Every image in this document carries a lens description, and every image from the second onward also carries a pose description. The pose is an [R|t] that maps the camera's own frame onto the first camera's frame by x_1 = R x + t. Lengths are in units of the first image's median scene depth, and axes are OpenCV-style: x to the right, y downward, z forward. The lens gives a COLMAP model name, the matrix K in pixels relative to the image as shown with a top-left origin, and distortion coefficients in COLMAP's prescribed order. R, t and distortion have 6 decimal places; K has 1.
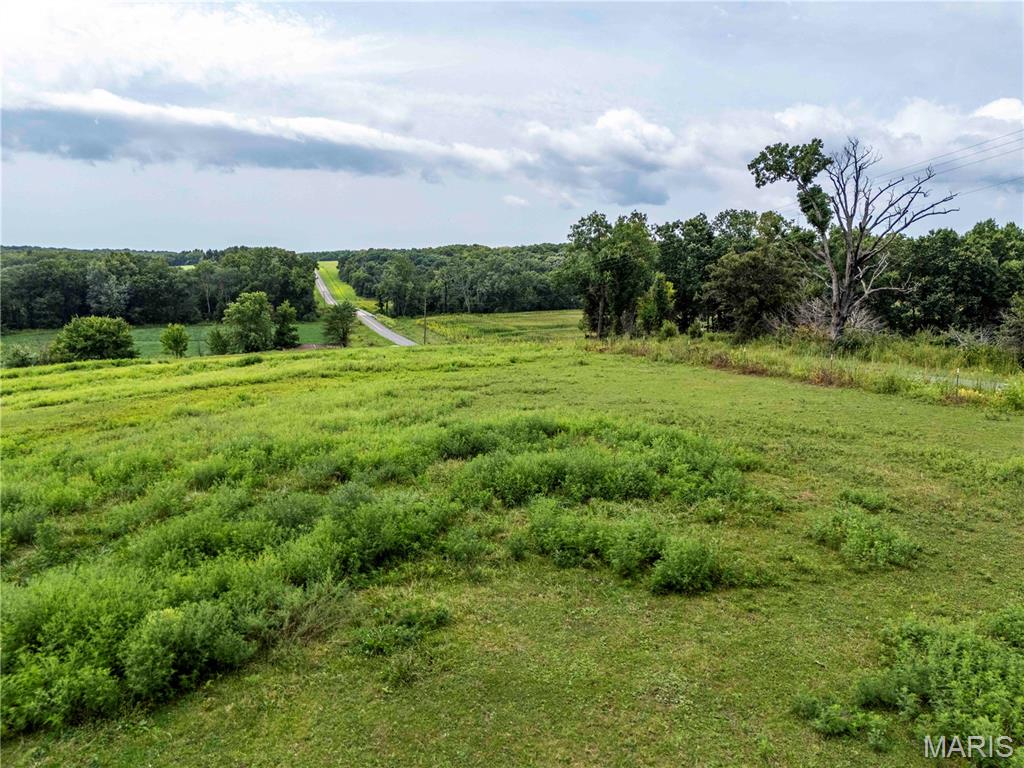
lens RADIAL K [[755.1, 0, 515.7], [0, 755.1, 384.8], [0, 0, 1]] dist [0.086880, -0.082125]
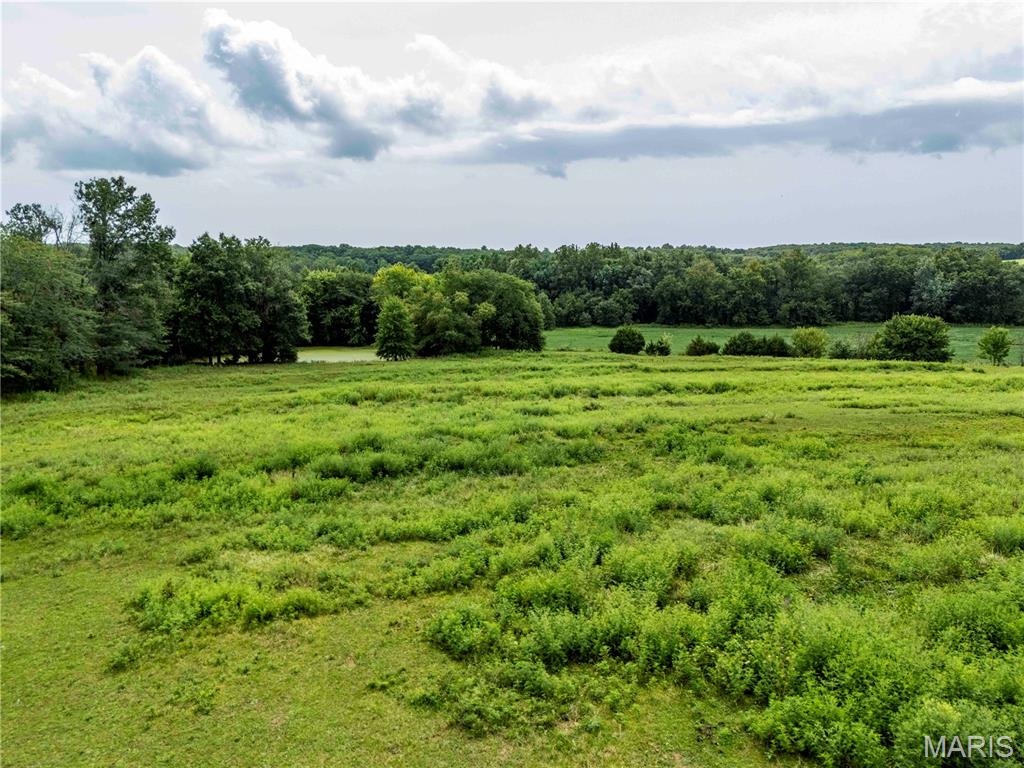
lens RADIAL K [[755.1, 0, 515.7], [0, 755.1, 384.8], [0, 0, 1]] dist [0.086880, -0.082125]
pose [[0.559314, 0.130597, -0.818603, -0.000664], [-0.123762, 0.989600, 0.073317, -0.011790], [0.819665, 0.060305, 0.569660, -0.003271]]
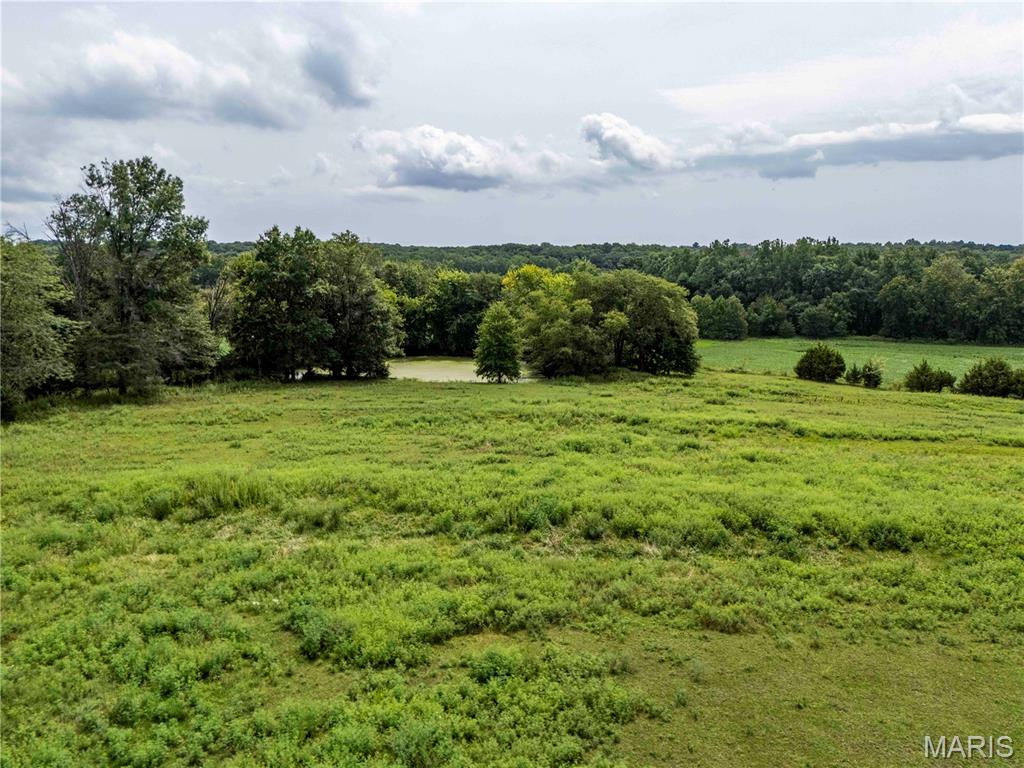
lens RADIAL K [[755.1, 0, 515.7], [0, 755.1, 384.8], [0, 0, 1]] dist [0.086880, -0.082125]
pose [[0.308179, 0.153678, -0.938834, -0.222945], [-0.145849, 0.982832, 0.113004, -0.058861], [0.940082, 0.102103, 0.325302, 0.294831]]
